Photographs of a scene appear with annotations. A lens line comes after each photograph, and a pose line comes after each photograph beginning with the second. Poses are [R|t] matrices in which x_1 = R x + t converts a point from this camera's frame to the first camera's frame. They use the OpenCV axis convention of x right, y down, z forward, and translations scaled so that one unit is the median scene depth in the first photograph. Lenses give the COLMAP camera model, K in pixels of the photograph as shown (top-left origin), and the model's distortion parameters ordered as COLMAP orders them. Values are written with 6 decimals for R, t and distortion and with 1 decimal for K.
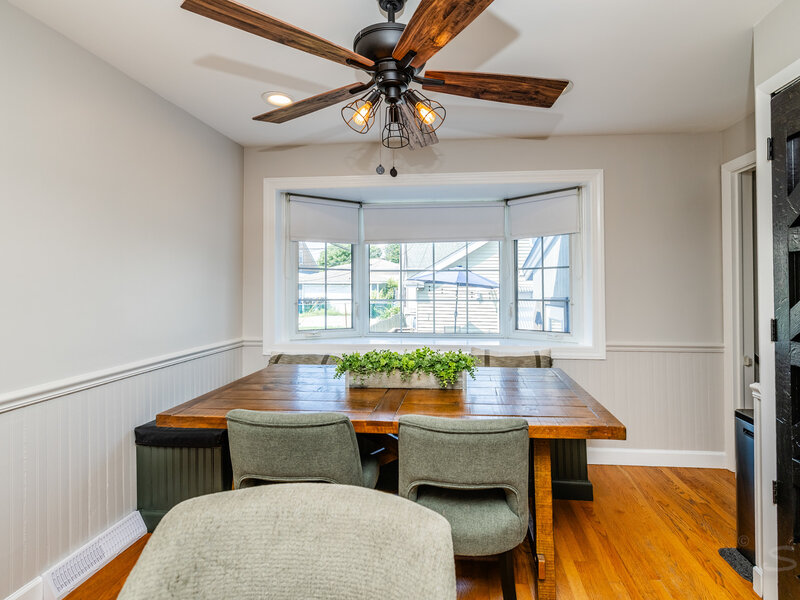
lens RADIAL K [[383.9, 0, 427.2], [0, 383.9, 279.3], [0, 0, 1]] dist [0.009534, -0.001243]
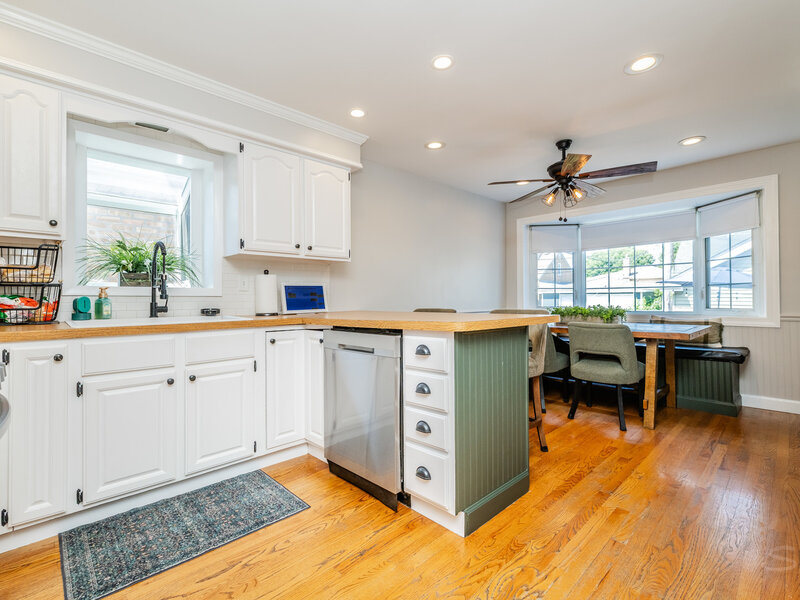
lens RADIAL K [[383.9, 0, 401.9], [0, 383.9, 299.5], [0, 0, 1]] dist [0.009534, -0.001243]
pose [[0.754630, -0.003049, -0.656144, 0.351458], [0.013527, 0.999849, 0.010911, 0.083988], [0.656012, -0.017109, 0.754557, -0.720495]]
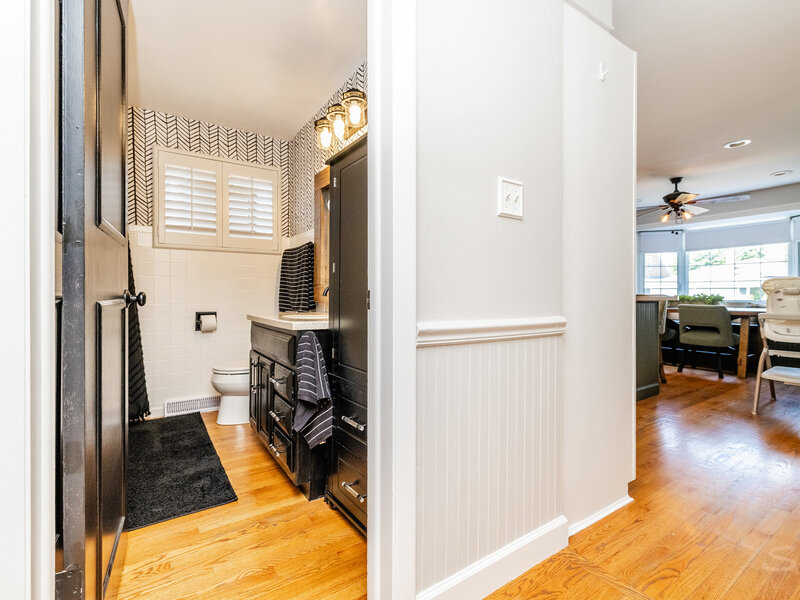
lens RADIAL K [[383.9, 0, 395.1], [0, 383.9, 292.4], [0, 0, 1]] dist [0.009534, -0.001243]
pose [[0.620934, 0.006101, -0.783839, 0.510782], [0.004949, 0.999919, 0.011703, 0.092200], [0.783847, -0.011146, 0.620853, -1.492187]]
